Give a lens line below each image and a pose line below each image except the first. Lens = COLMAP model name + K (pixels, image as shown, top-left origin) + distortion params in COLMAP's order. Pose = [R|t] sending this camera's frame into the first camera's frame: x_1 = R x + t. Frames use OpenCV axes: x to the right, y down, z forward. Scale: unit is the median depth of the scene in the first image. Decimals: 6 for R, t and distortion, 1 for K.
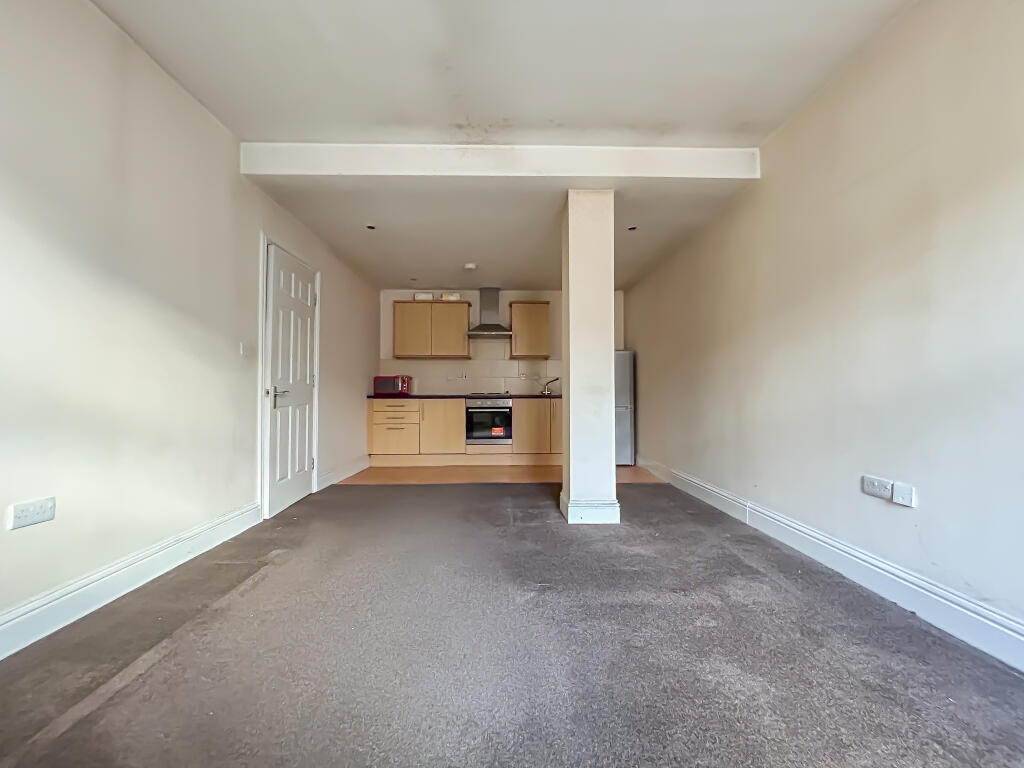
lens RADIAL K [[423.1, 0, 508.6], [0, 423.1, 383.3], [0, 0, 1]] dist [-0.001465, 0.000111]
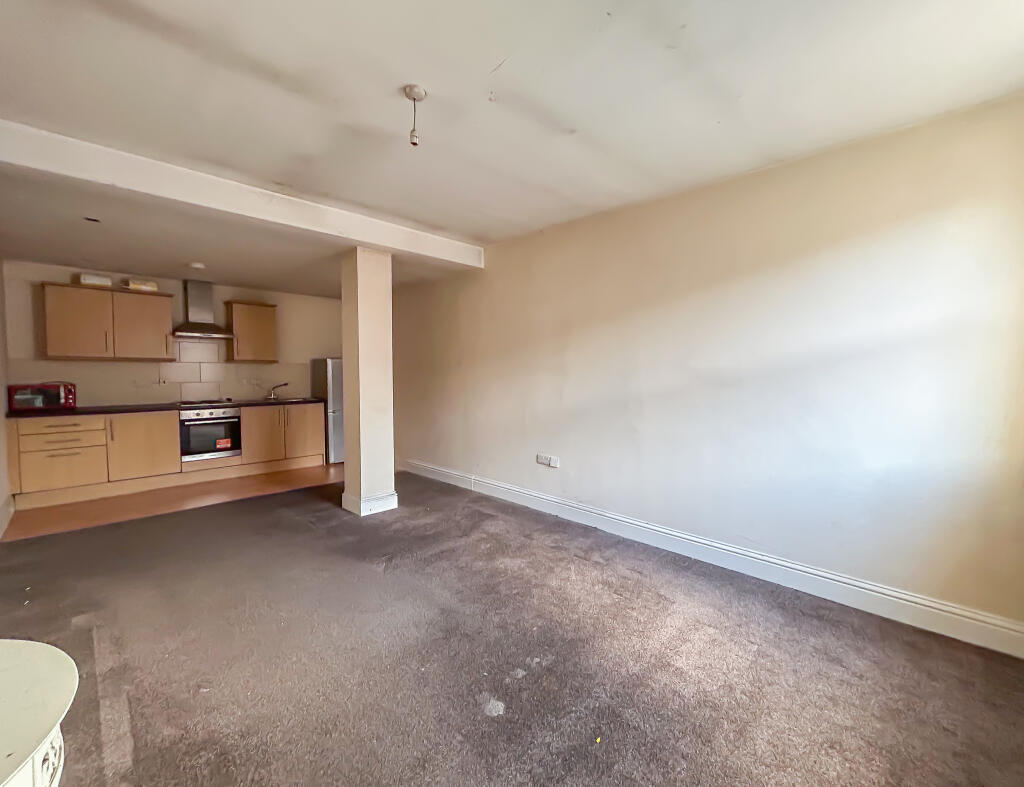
lens RADIAL K [[441.4, 0, 523.4], [0, 441.4, 389.4], [0, 0, 1]] dist [-0.002180, -0.000127]
pose [[0.706167, -0.028617, 0.707467, -0.433258], [-0.020228, 0.997960, 0.060559, -0.136621], [-0.707756, -0.057076, 0.704147, -0.251441]]
